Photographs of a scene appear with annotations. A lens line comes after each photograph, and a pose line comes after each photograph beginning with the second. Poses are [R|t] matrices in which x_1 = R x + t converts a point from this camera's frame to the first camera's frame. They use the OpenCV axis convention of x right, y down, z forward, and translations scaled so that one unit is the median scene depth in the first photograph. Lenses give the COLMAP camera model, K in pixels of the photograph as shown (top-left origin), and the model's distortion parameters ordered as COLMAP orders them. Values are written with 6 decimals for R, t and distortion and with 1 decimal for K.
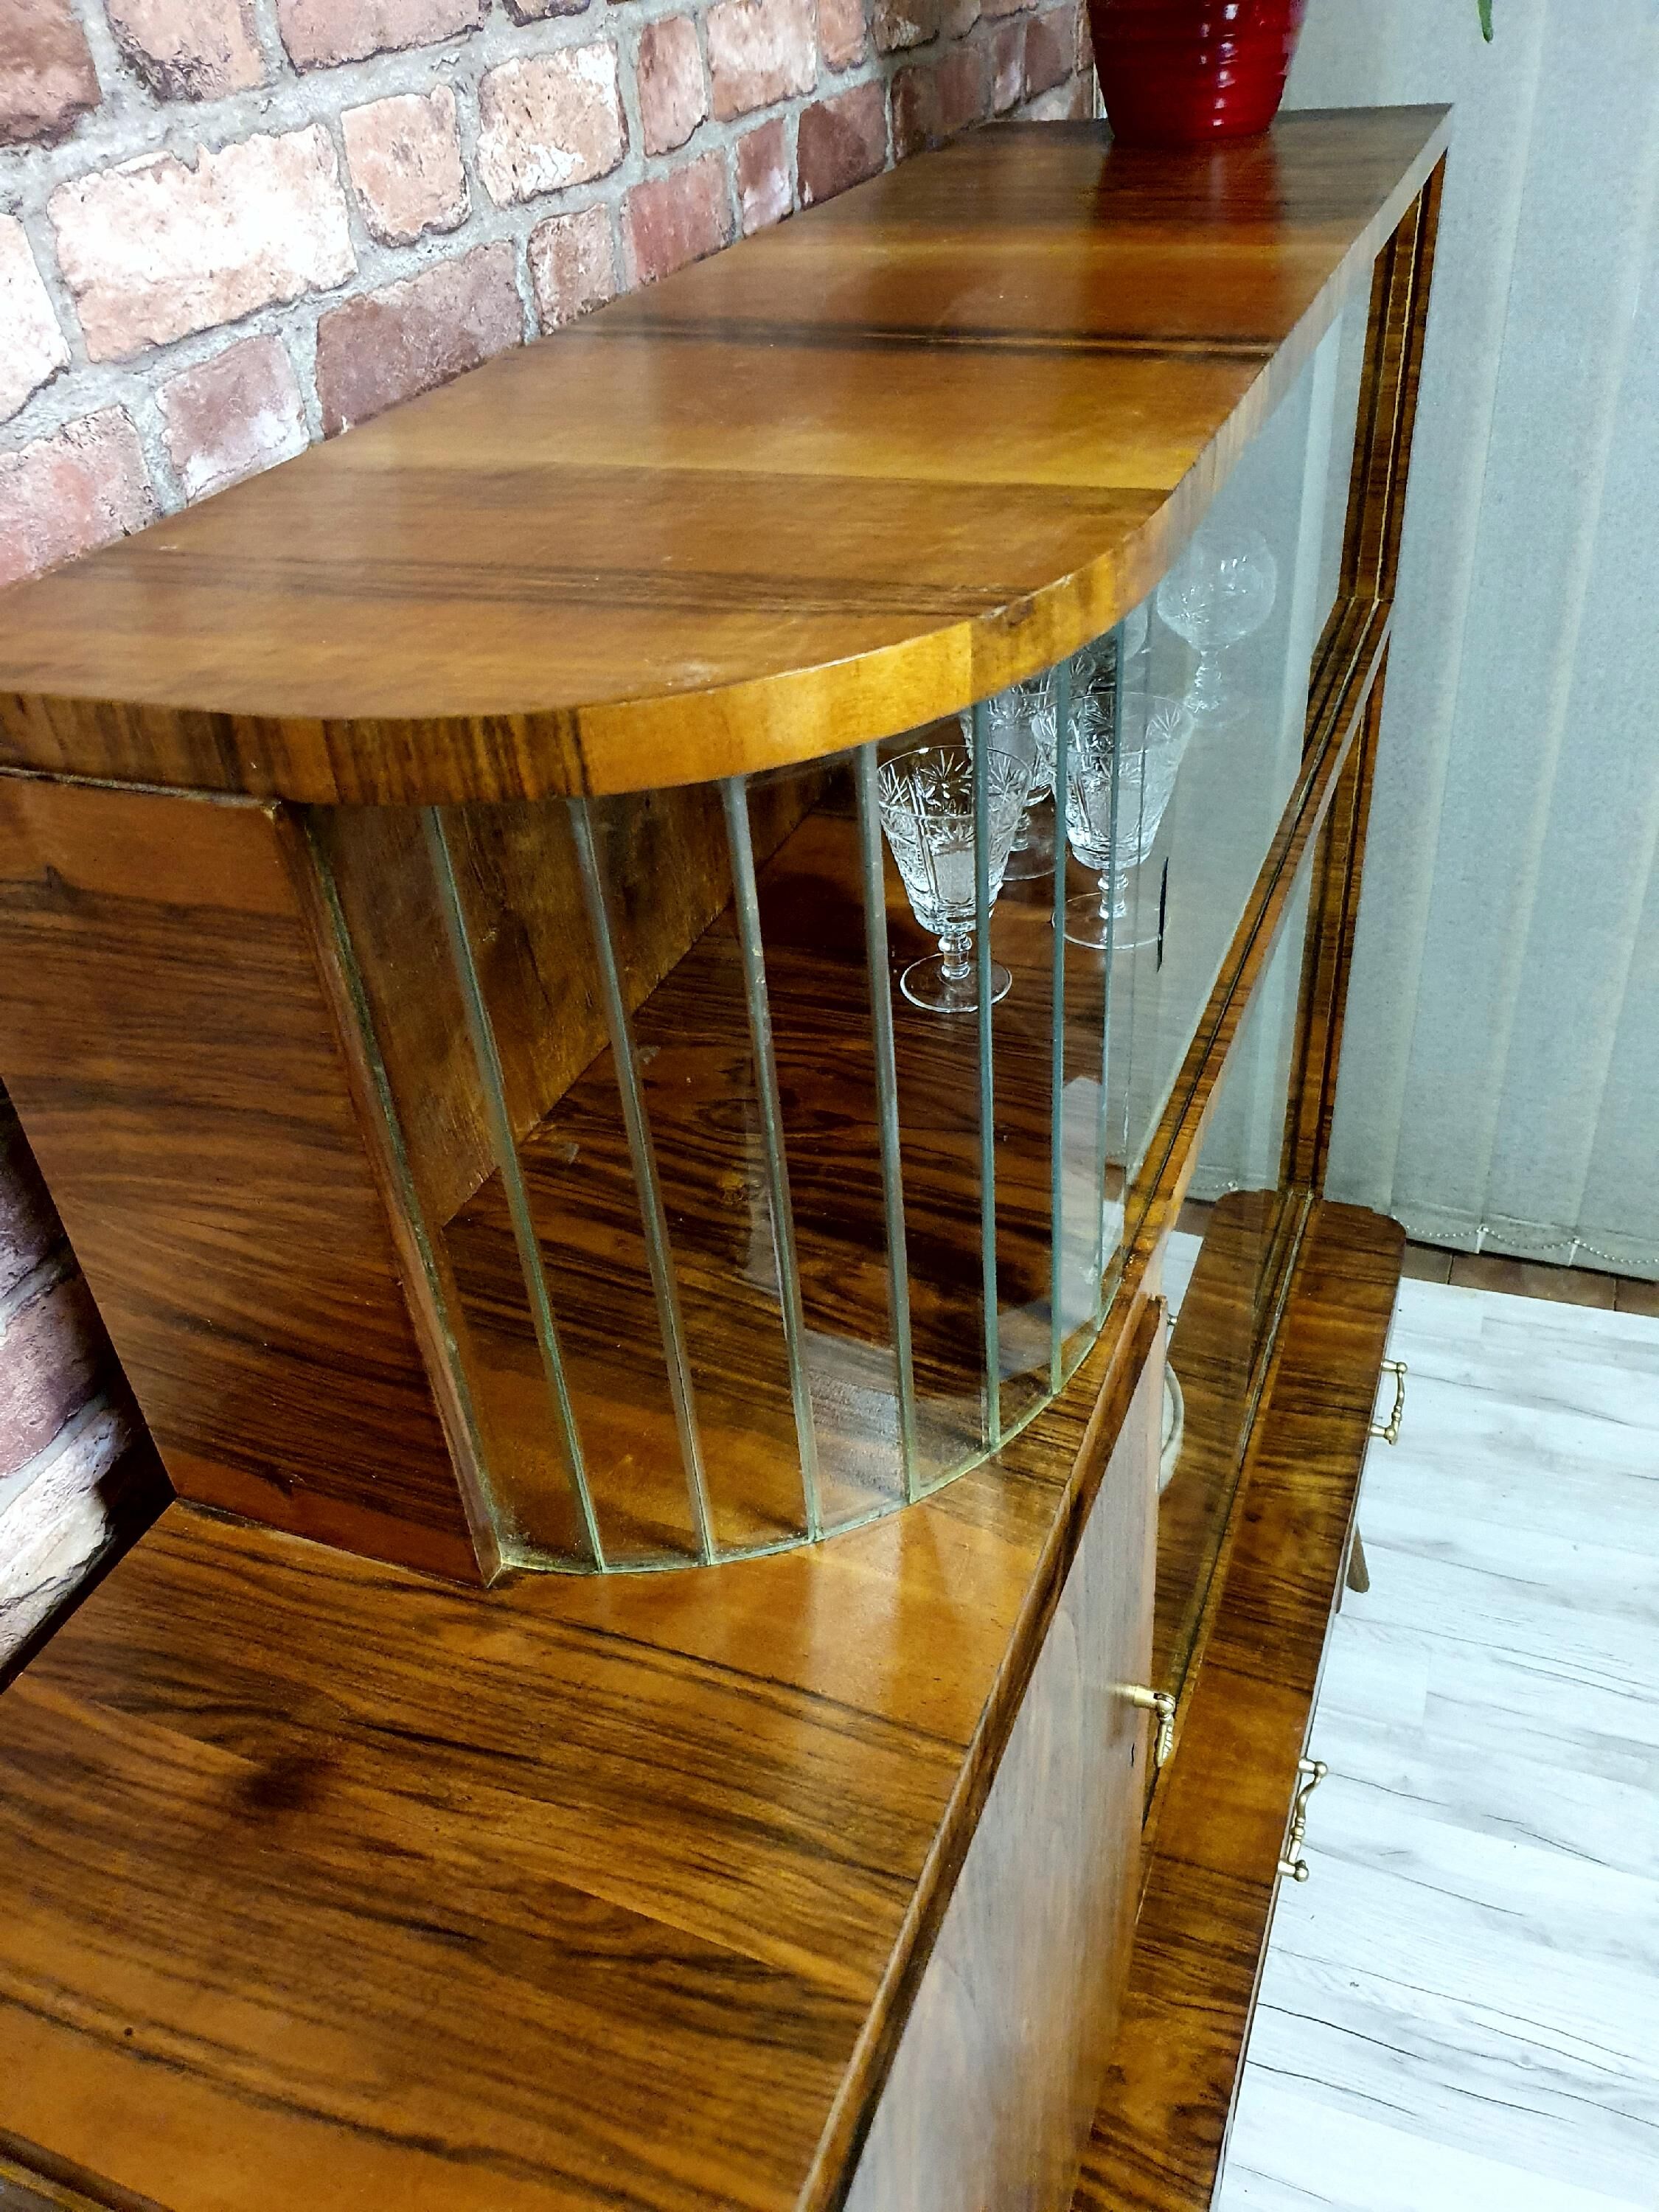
lens RADIAL K [[1763.3, 0, 853.7], [0, 1763.3, 1100.6], [0, 0, 1]] dist [-0.006923, 0.036465]
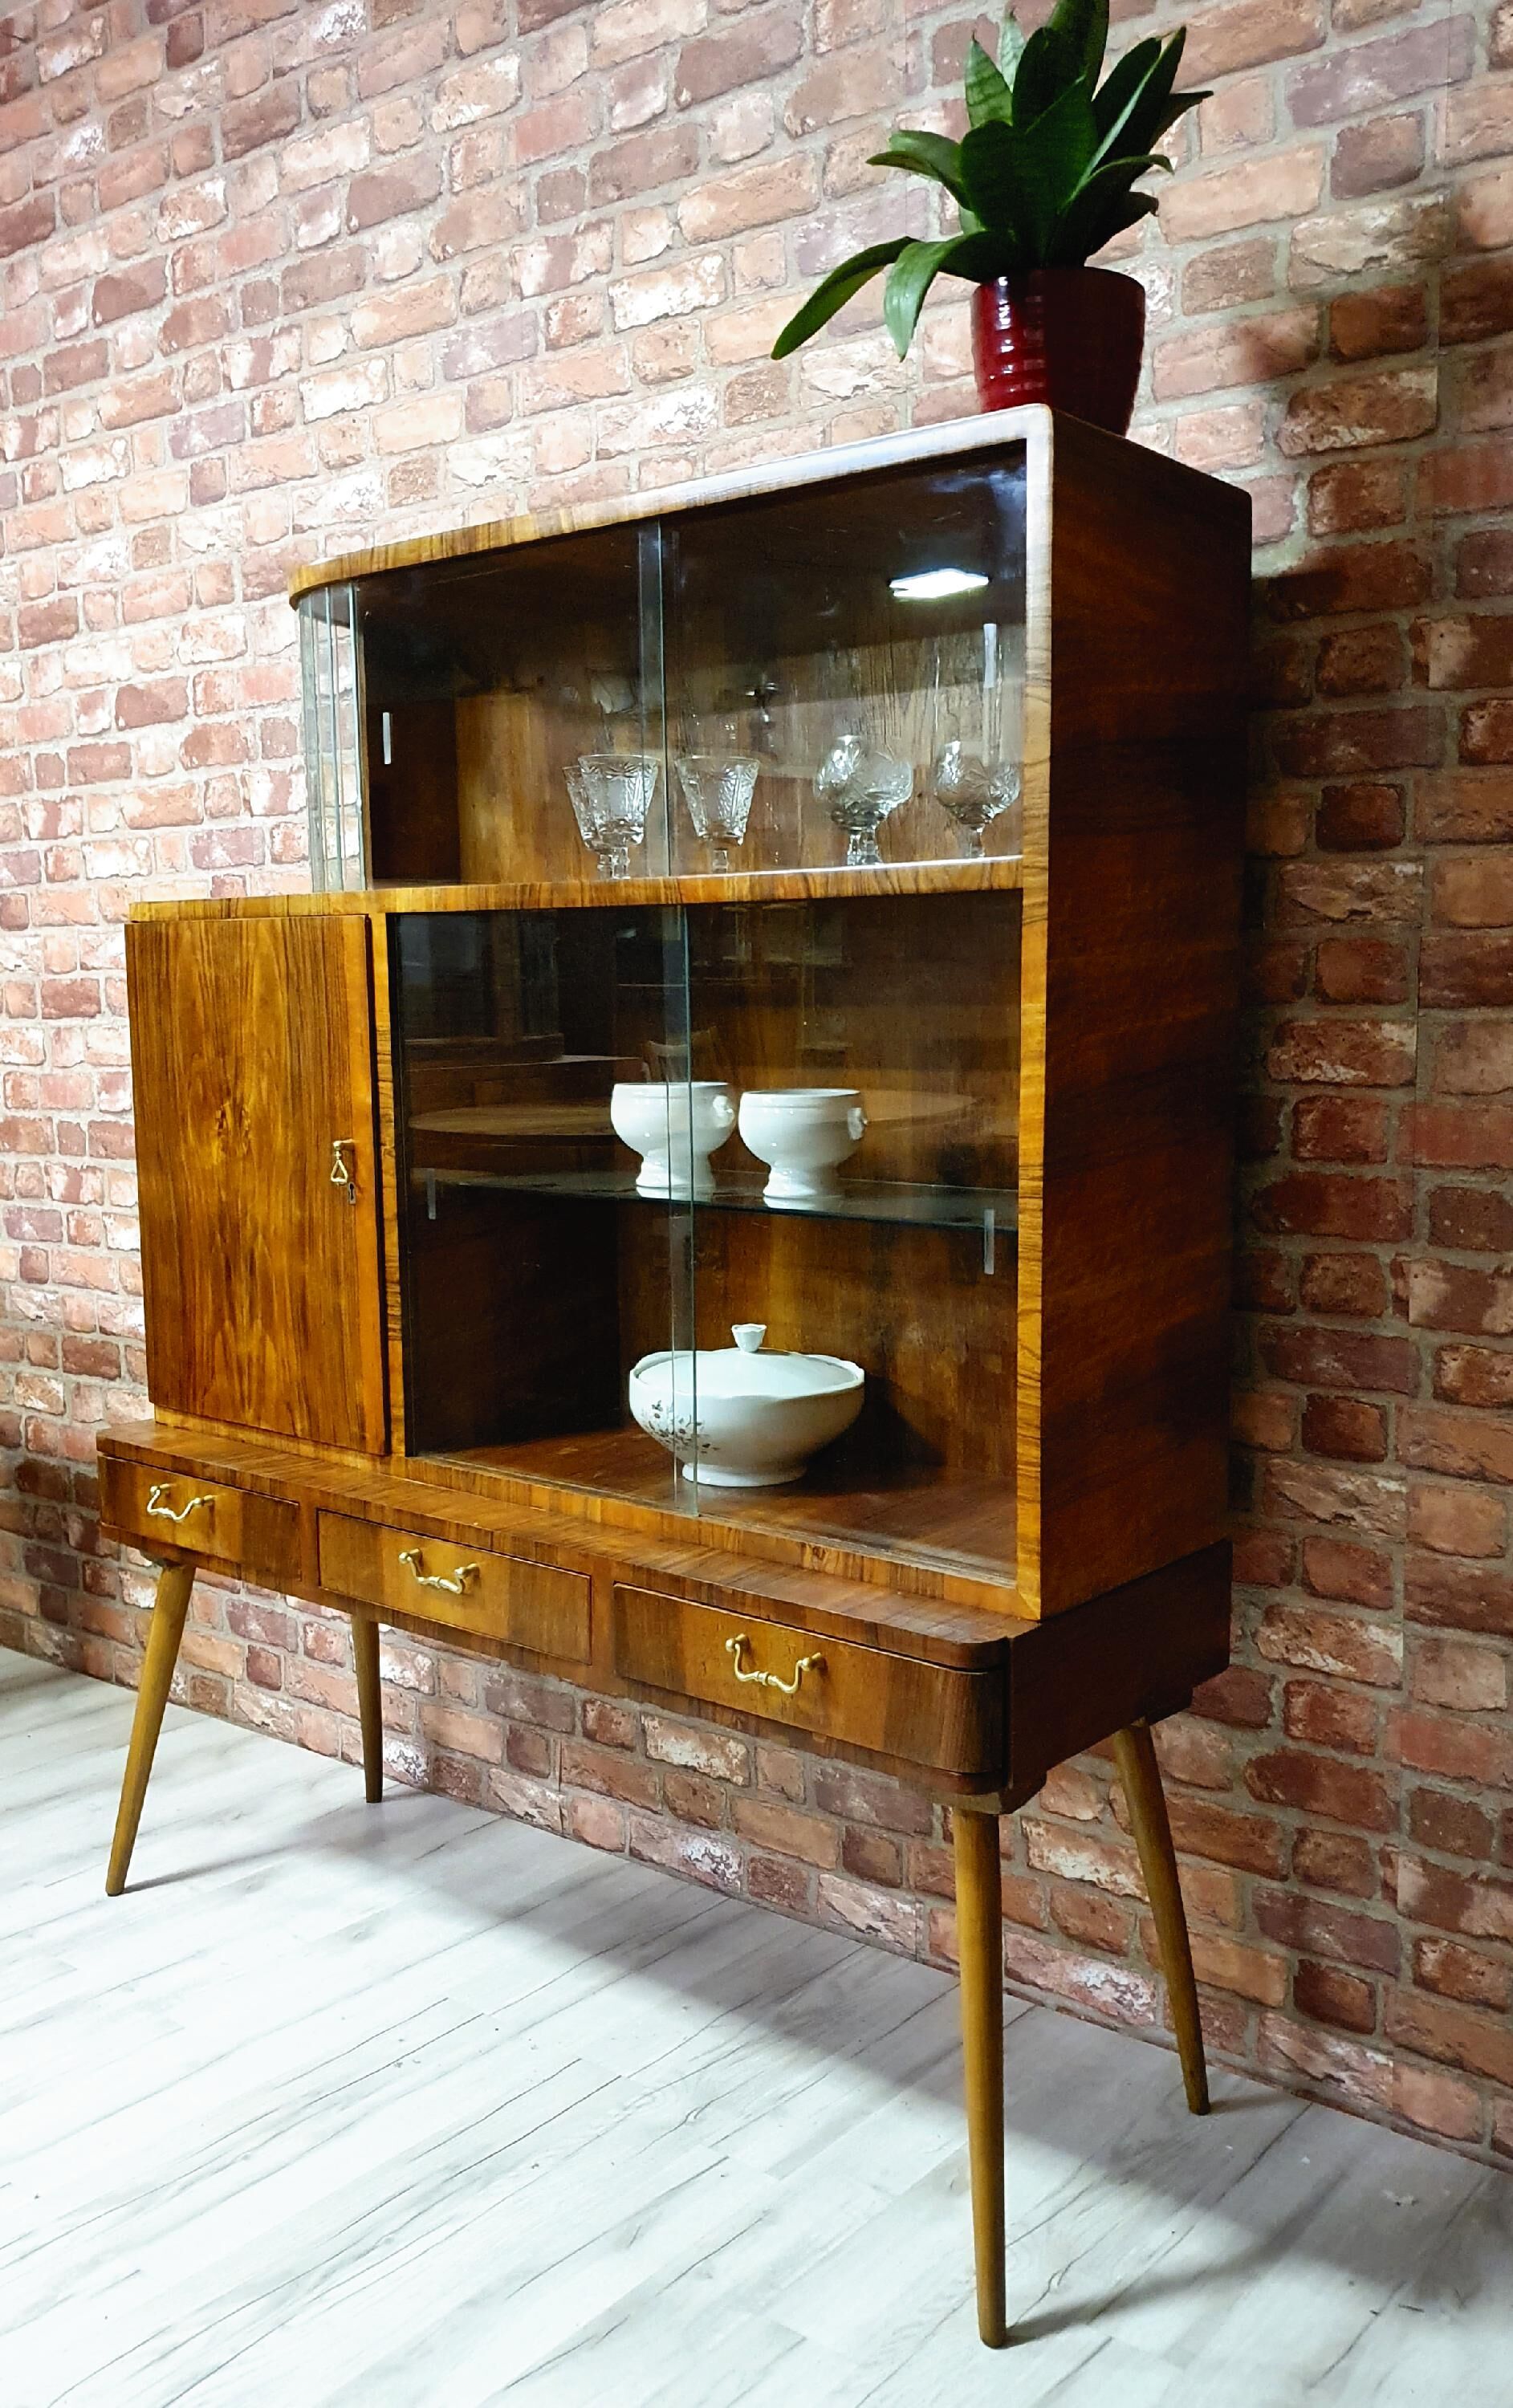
lens RADIAL K [[1980.9, 0, 876.3], [0, 1980.9, 1232.4], [0, 0, 1]] dist [-0.020009, 0.050915]
pose [[-0.287581, 0.180764, -0.940543, 2.124611], [-0.538220, 0.781797, 0.314821, -0.630563], [0.792222, 0.596756, -0.127539, 1.795798]]
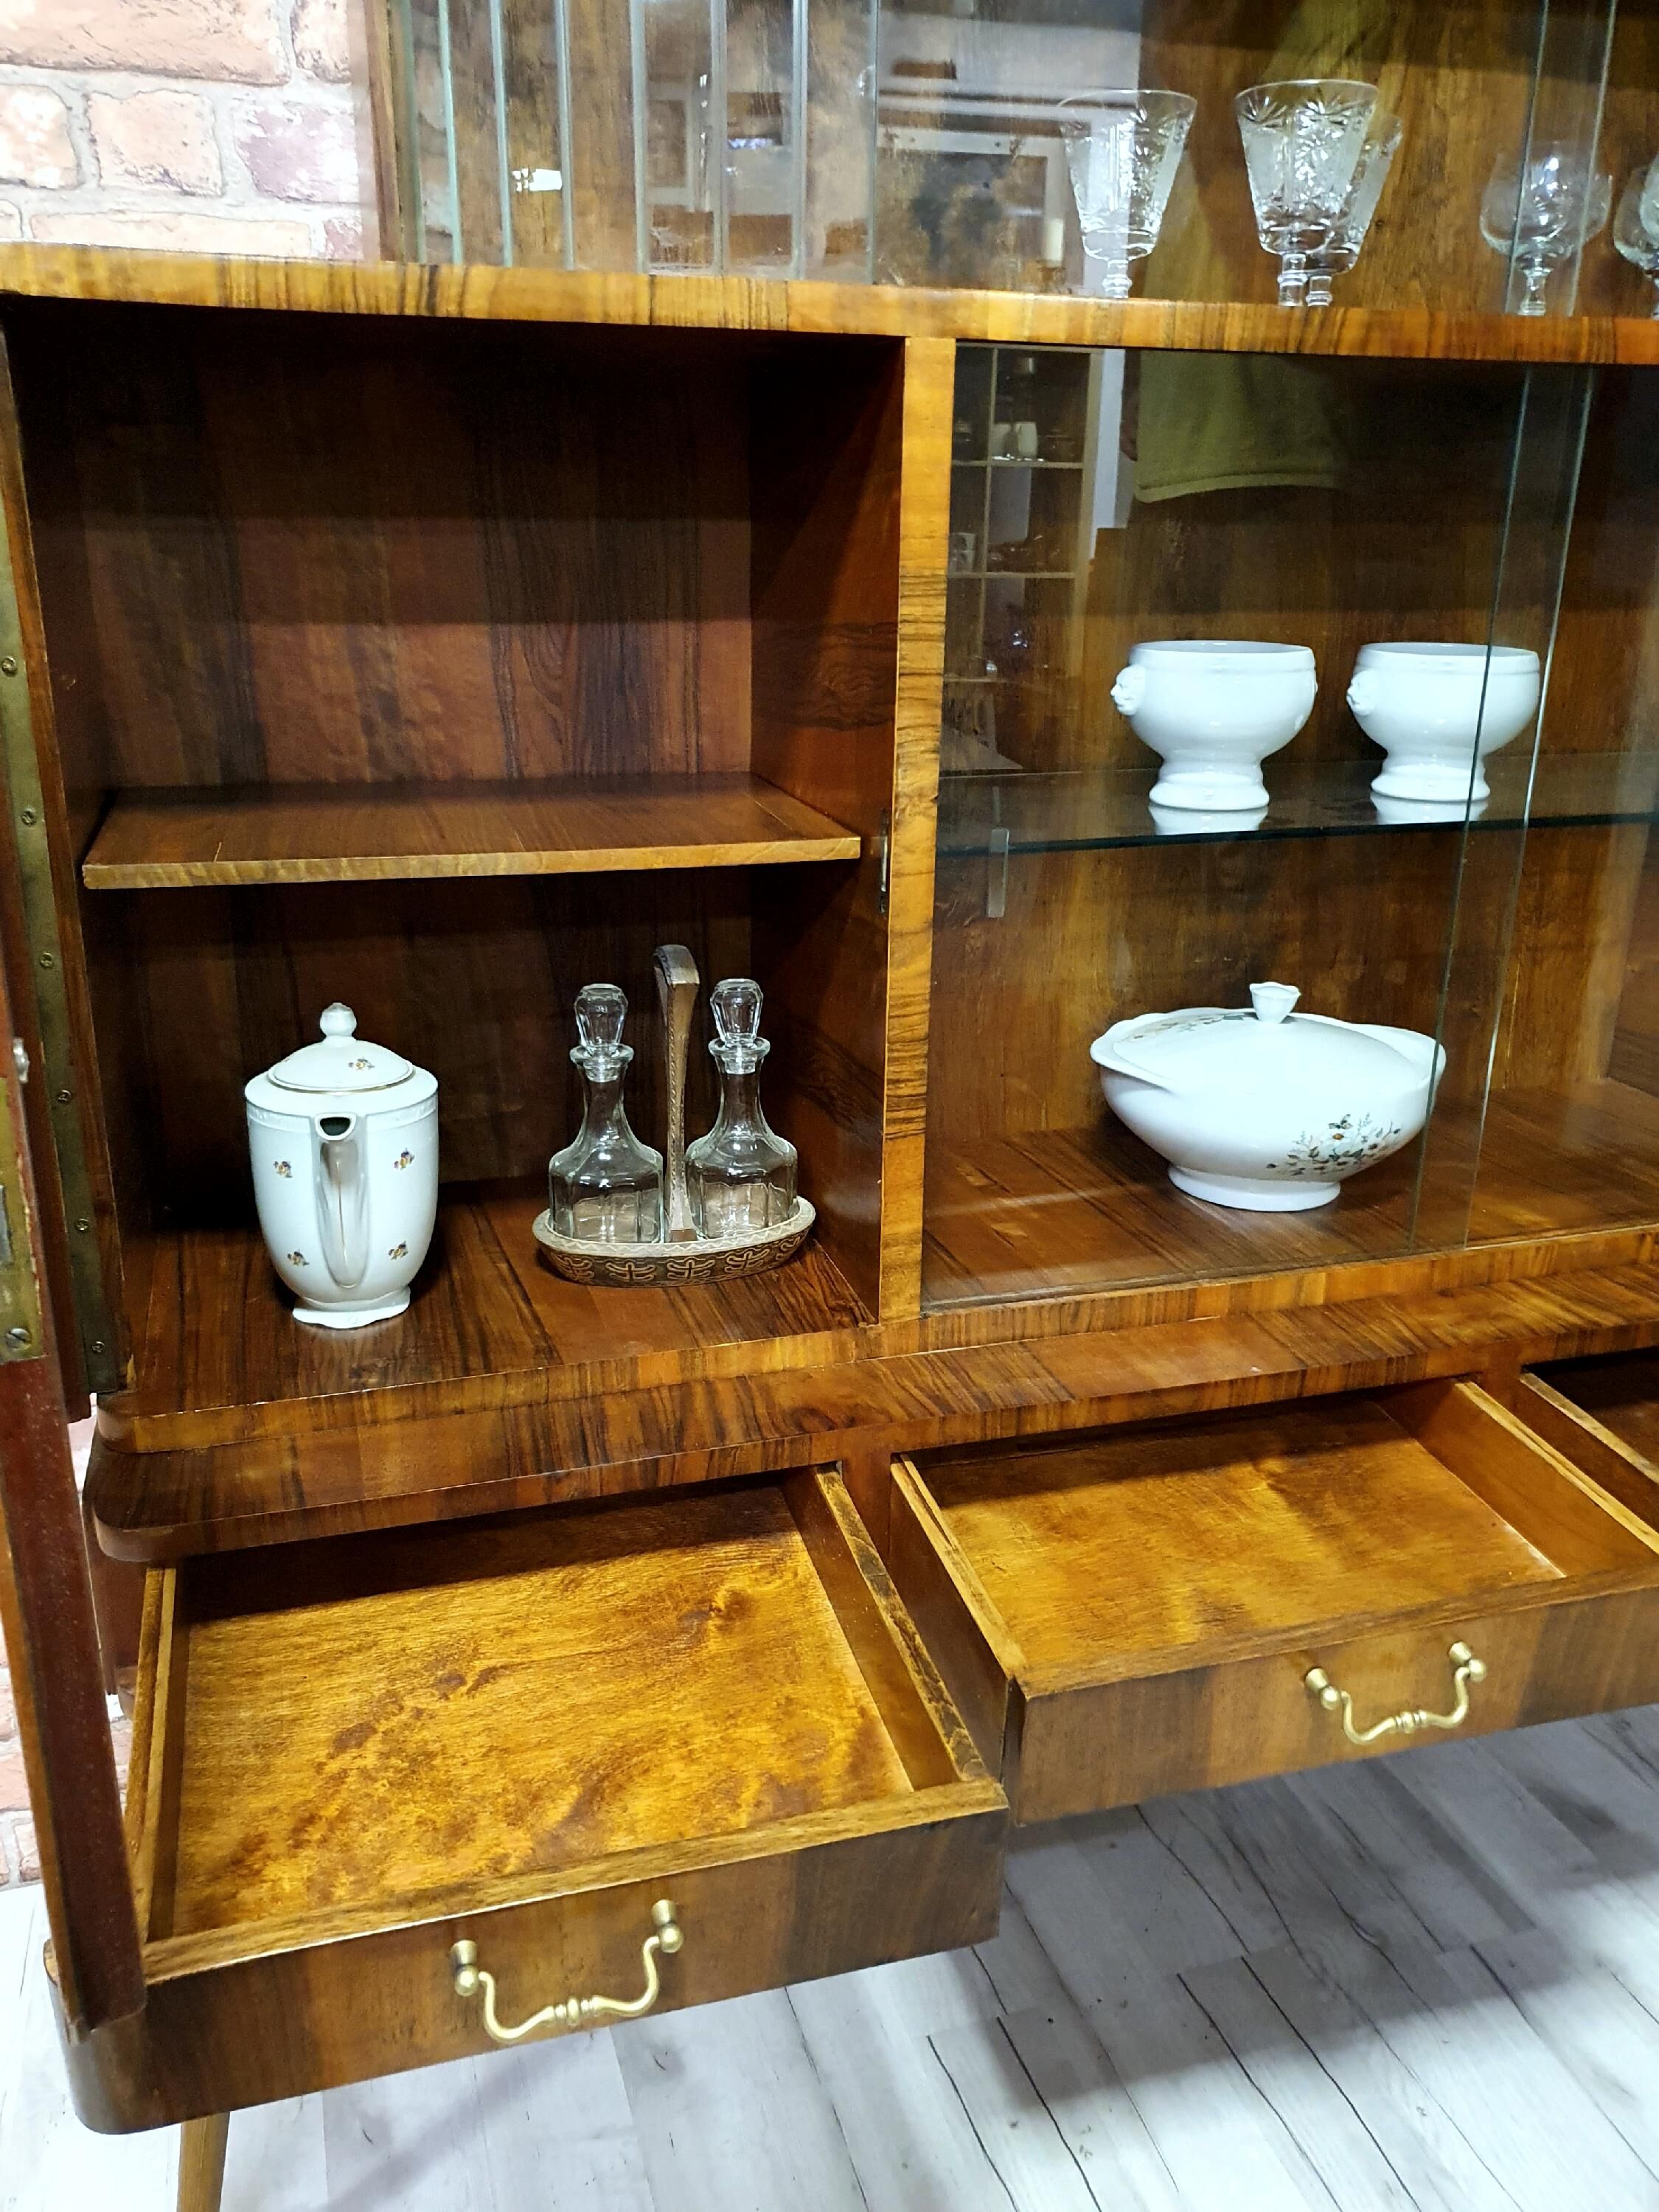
lens RADIAL K [[1763.3, 0, 799.5], [0, 1763.3, 1100.7], [0, 0, 1]] dist [-0.006923, 0.036465]
pose [[0.606912, 0.321320, -0.726920, 0.969393], [-0.501759, 0.864220, -0.036912, 0.533226], [0.616358, 0.387141, 0.685730, 0.297104]]
